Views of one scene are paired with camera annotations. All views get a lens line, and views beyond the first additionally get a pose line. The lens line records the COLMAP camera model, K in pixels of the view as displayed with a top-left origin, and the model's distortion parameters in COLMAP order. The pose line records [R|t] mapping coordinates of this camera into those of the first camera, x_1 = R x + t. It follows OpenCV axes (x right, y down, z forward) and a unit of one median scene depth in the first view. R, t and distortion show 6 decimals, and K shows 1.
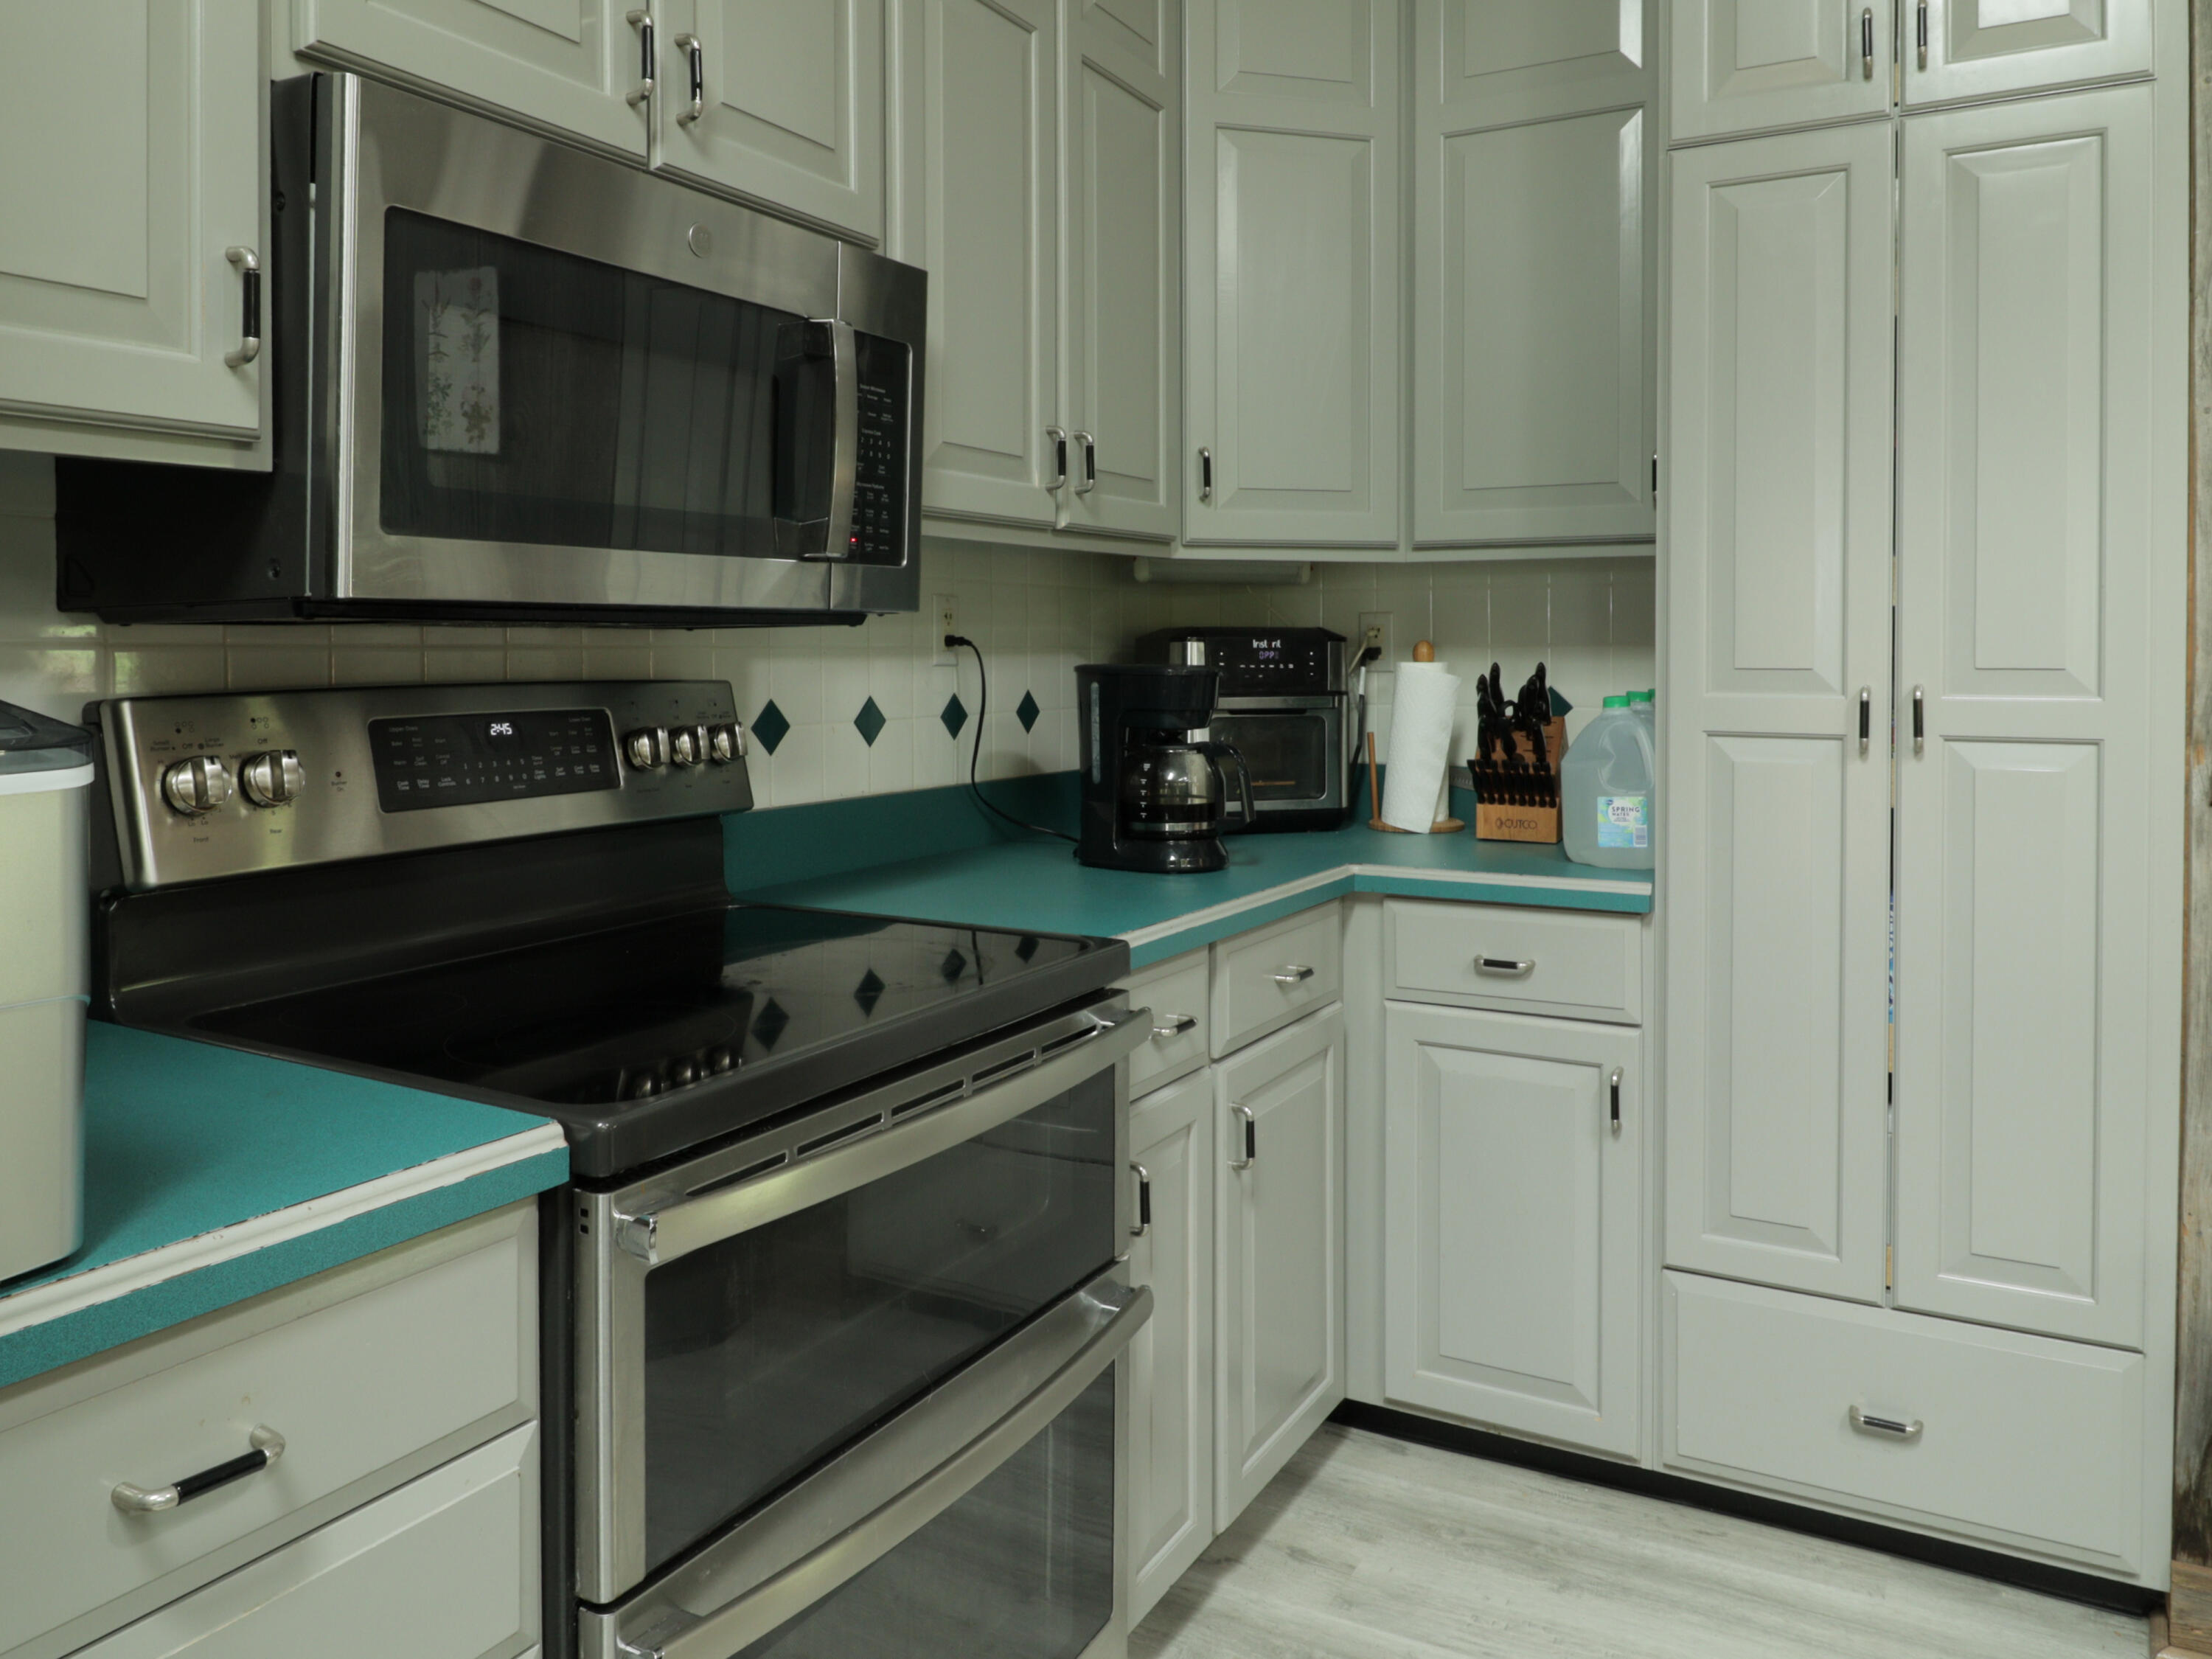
lens RADIAL K [[1602.5, 0, 1114.7], [0, 1602.5, 673.7], [0, 0, 1]] dist [-0.000129, -0.001599]
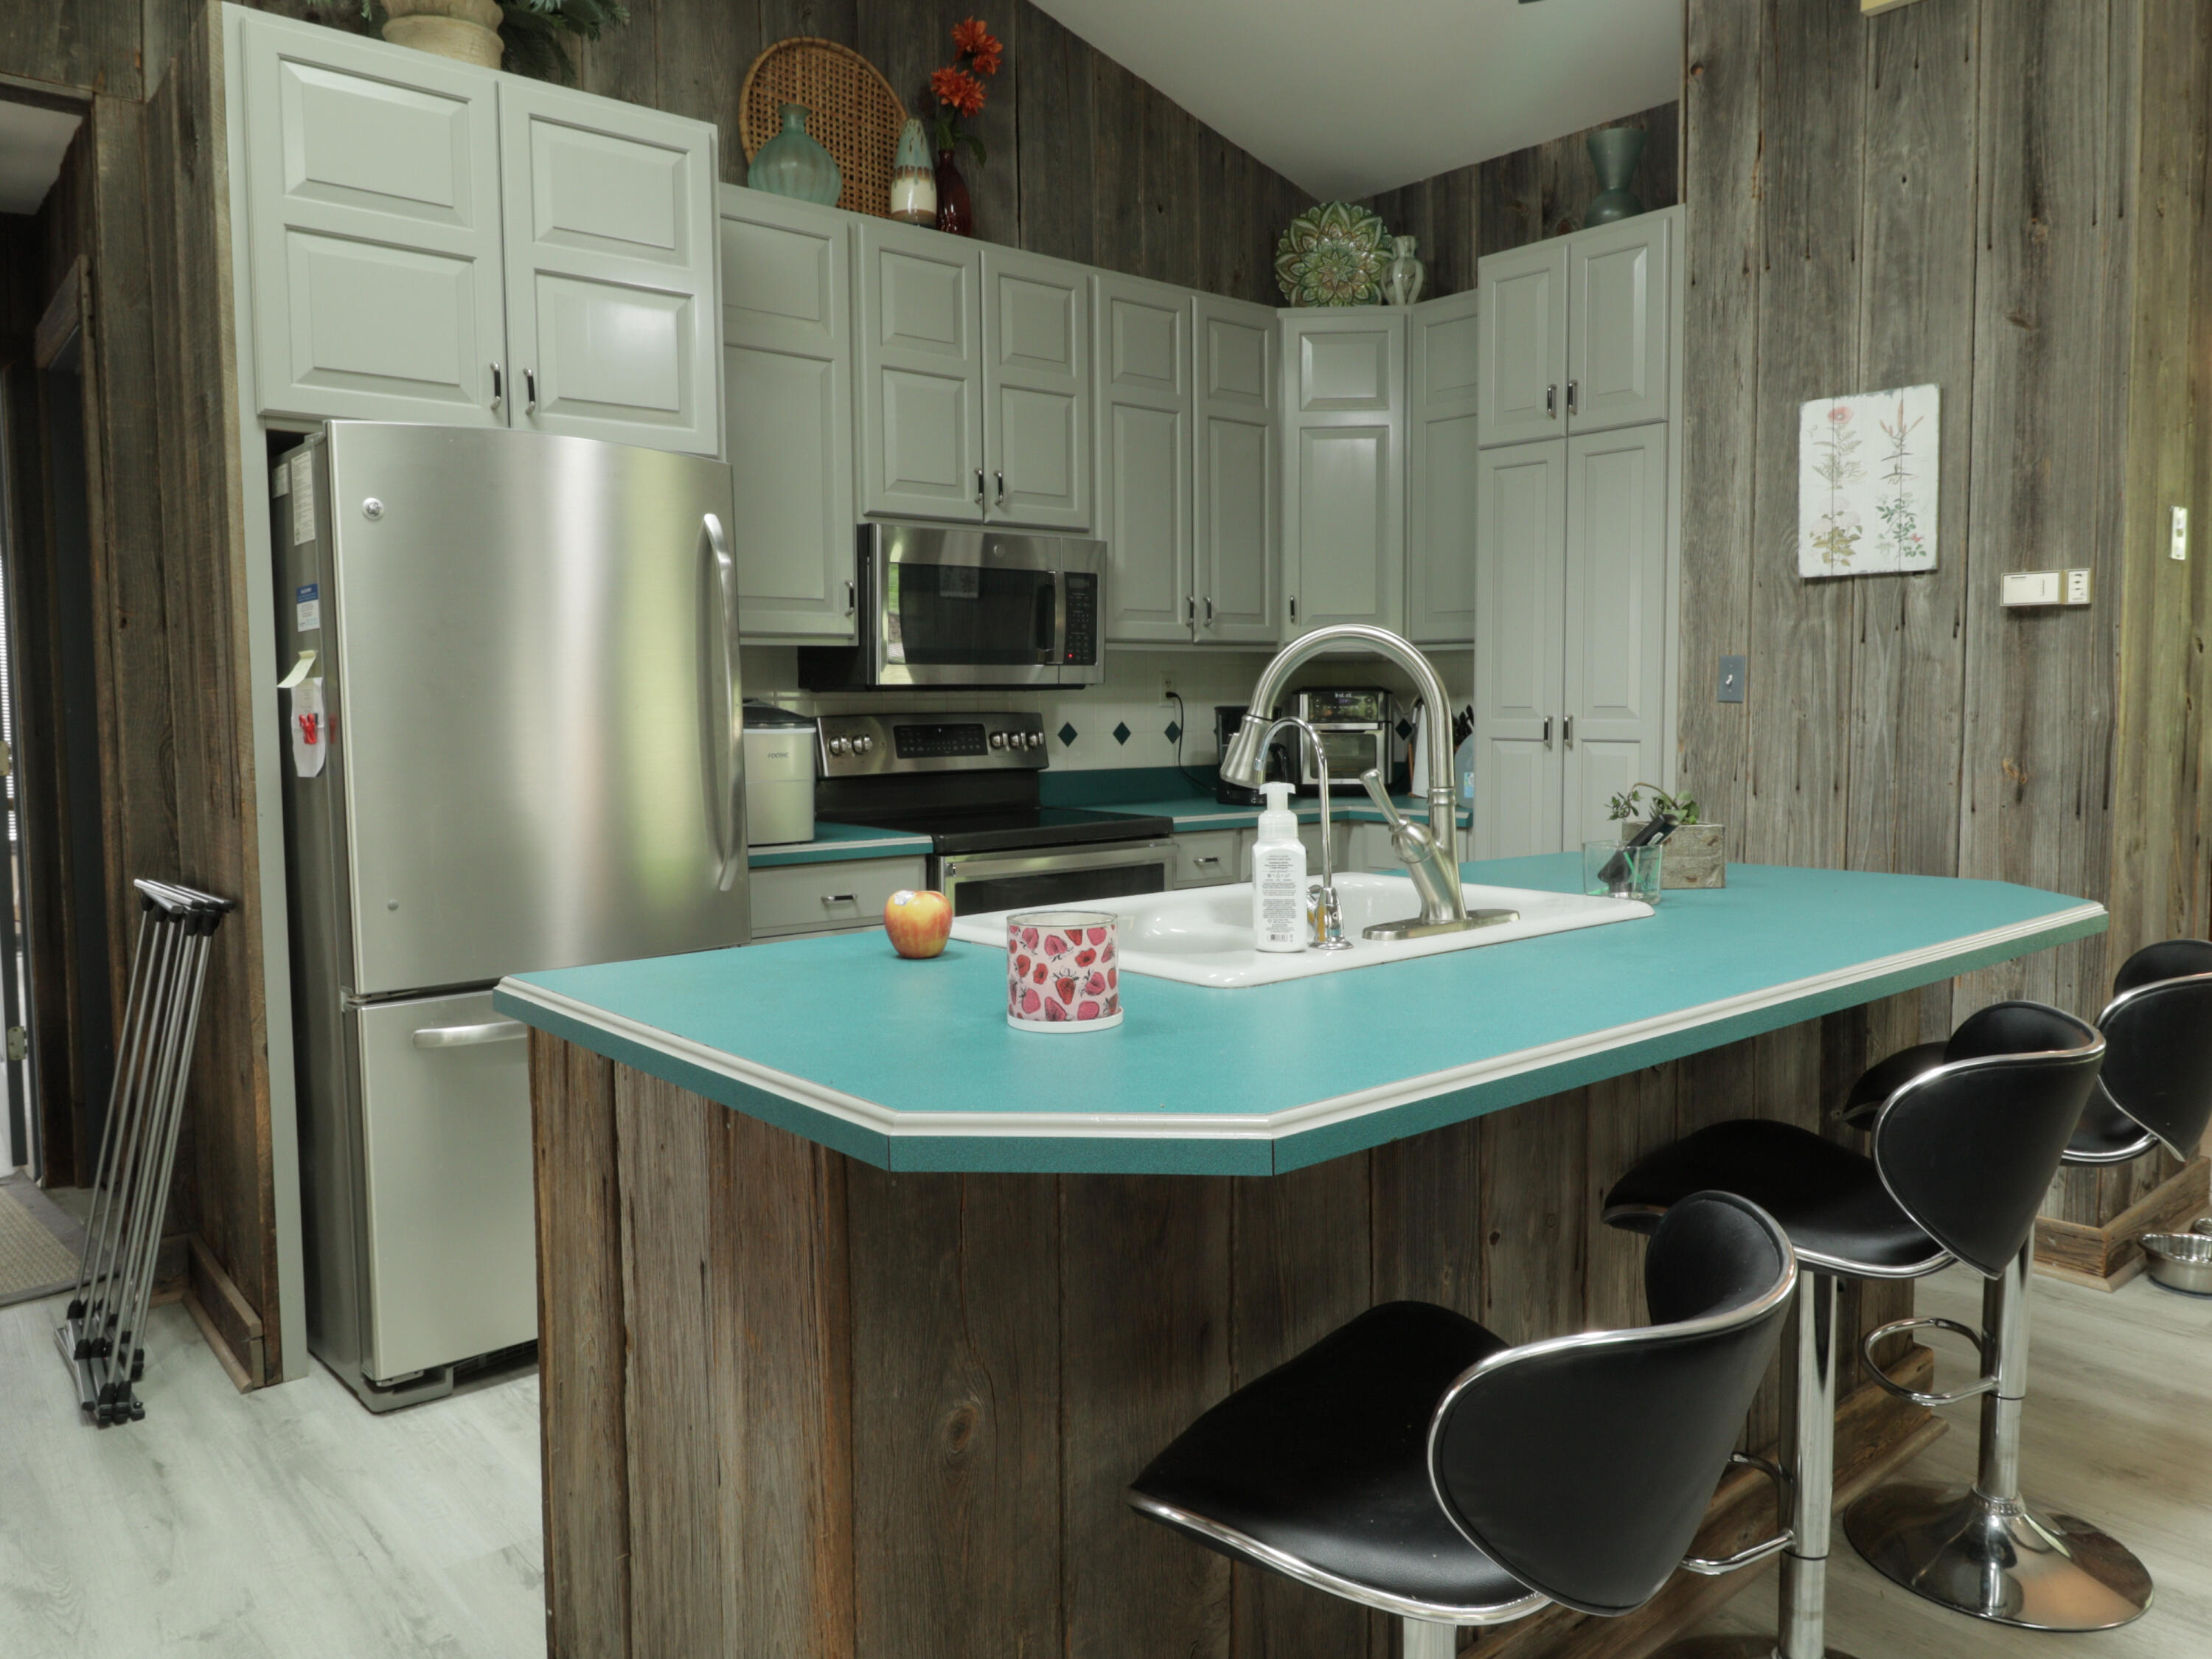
lens RADIAL K [[1555.1, 0, 1115.2], [0, 1555.1, 795.6], [0, 0, 1]] dist [0.002813, -0.002318]
pose [[0.939902, 0.017239, -0.341009, 0.642682], [-0.001115, 0.998874, 0.047425, 0.017141], [0.341443, -0.044194, 0.938863, -1.106096]]
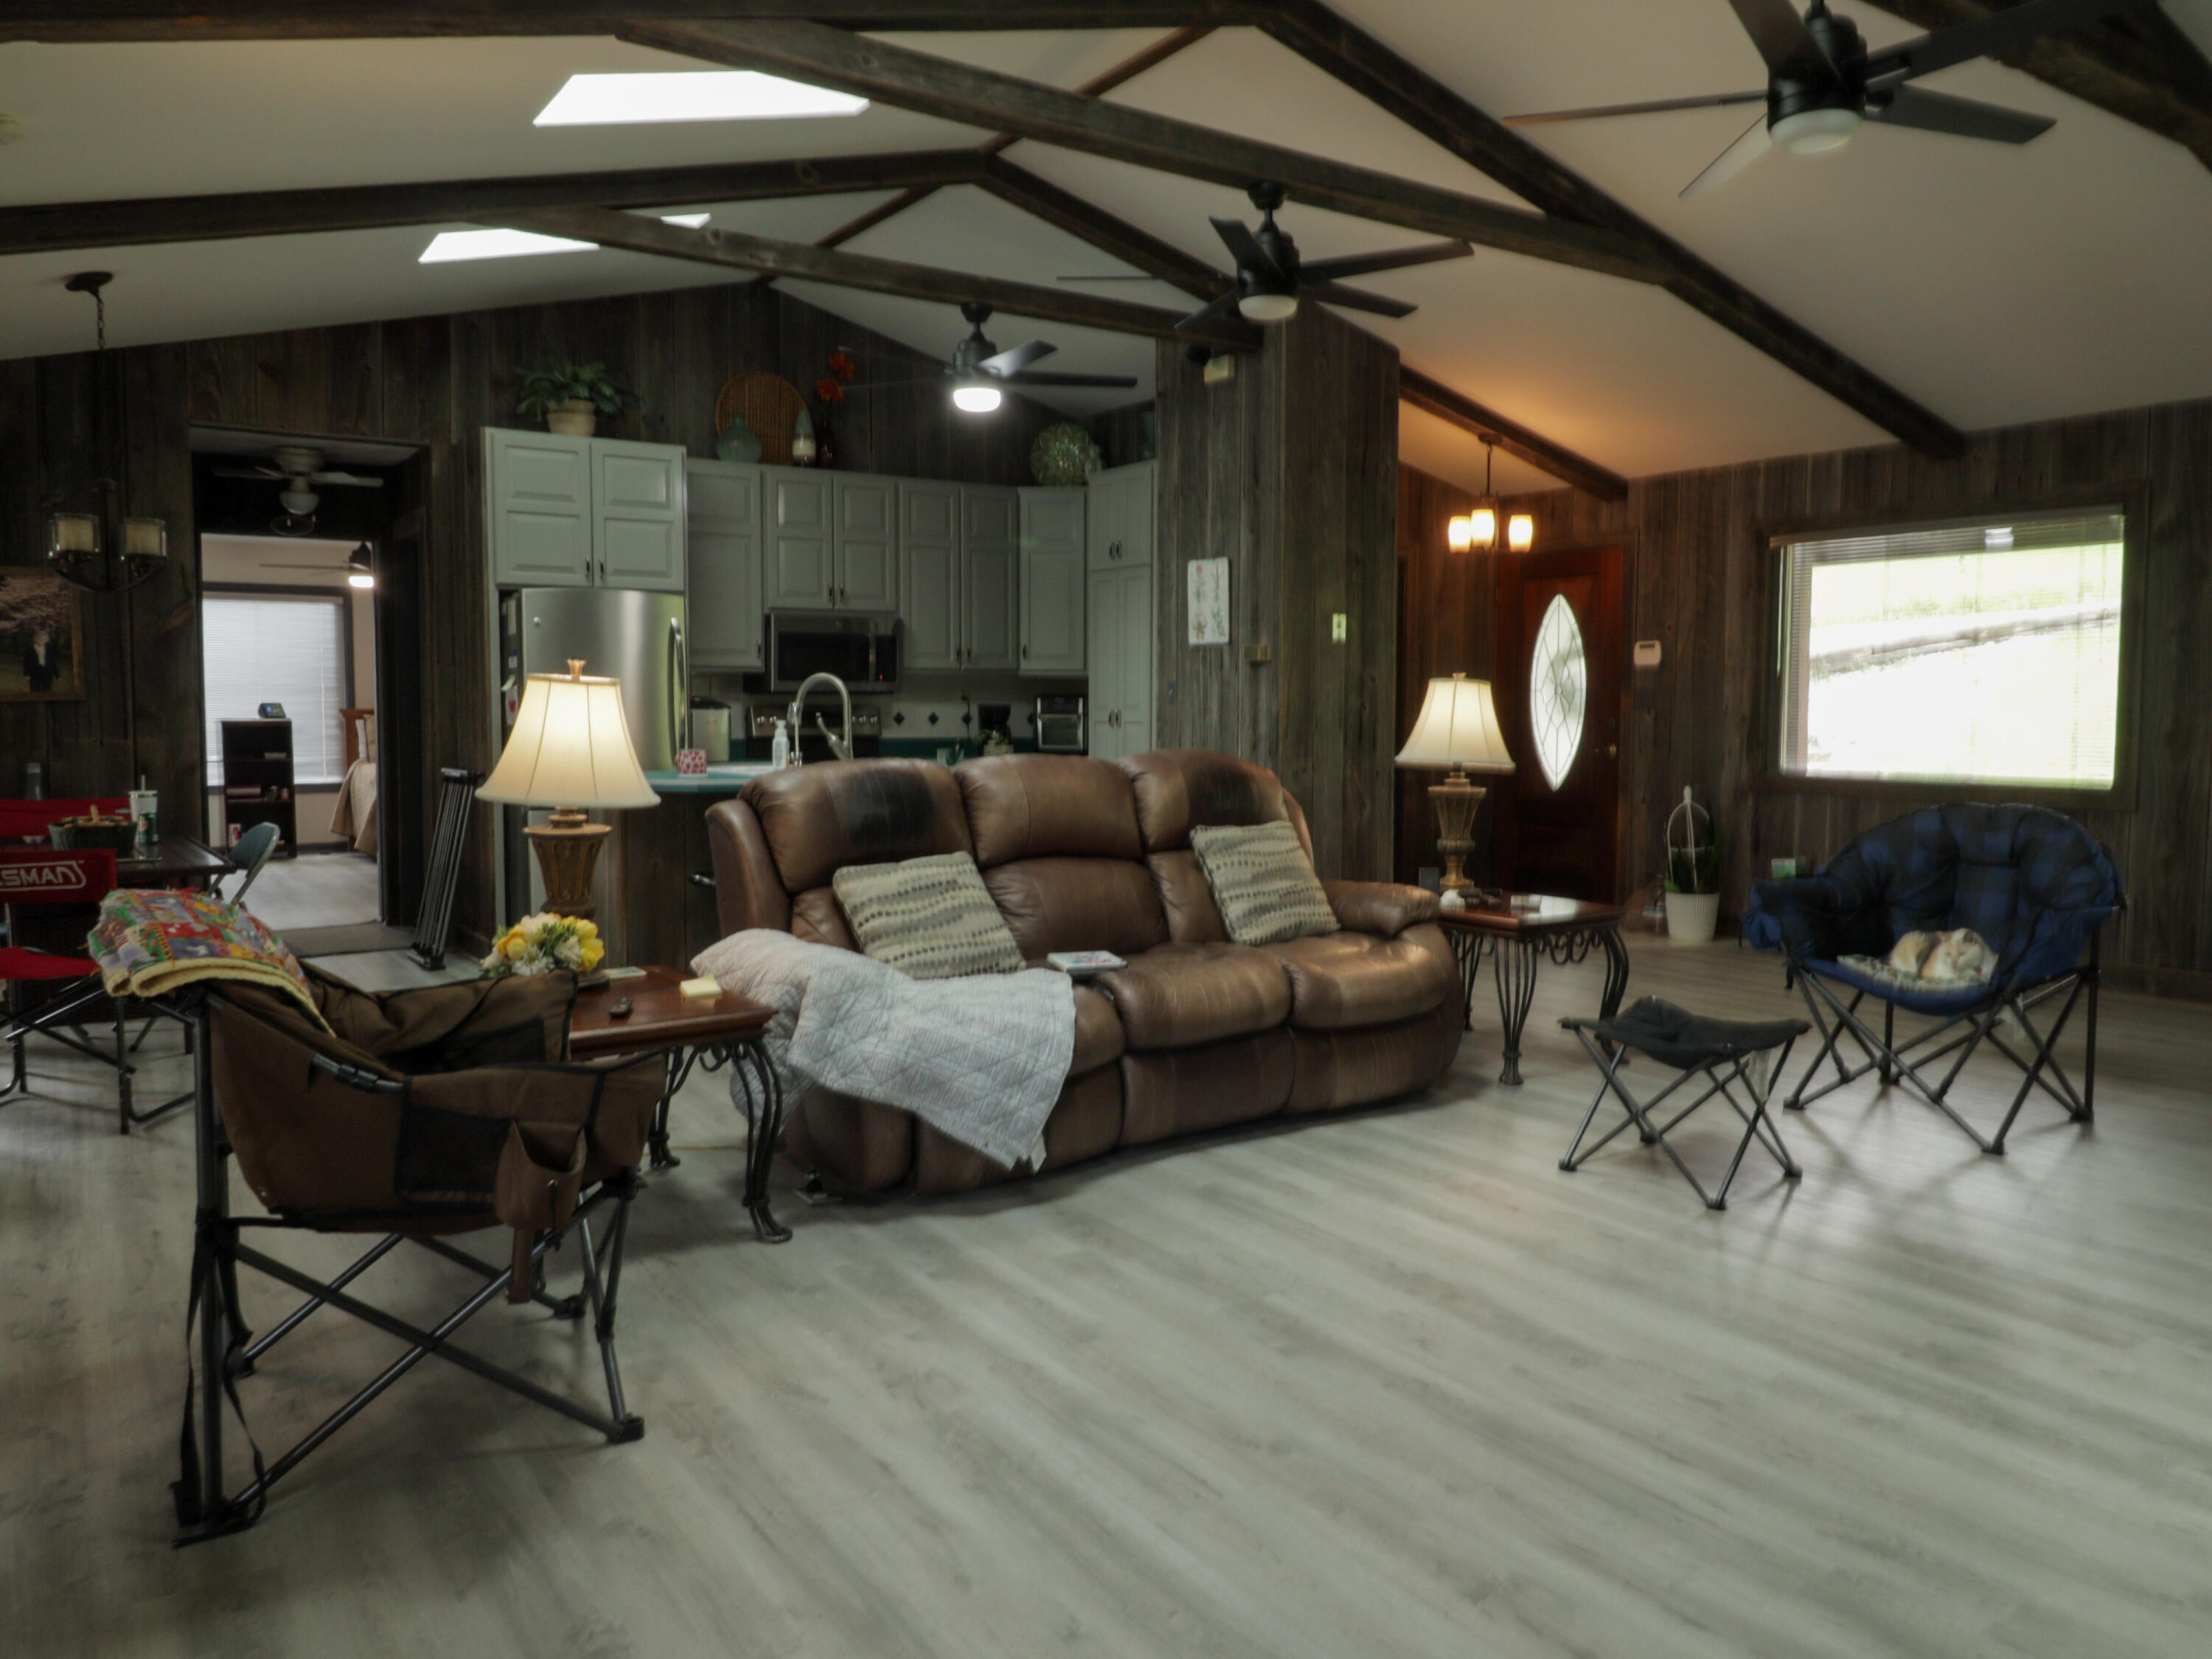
lens RADIAL K [[1555.1, 0, 1115.2], [0, 1555.1, 795.6], [0, 0, 1]] dist [0.002813, -0.002318]
pose [[0.898279, 0.031195, -0.438316, 2.265597], [-0.013411, 0.998959, 0.043611, 0.053986], [0.439220, -0.033297, 0.897762, -2.612011]]
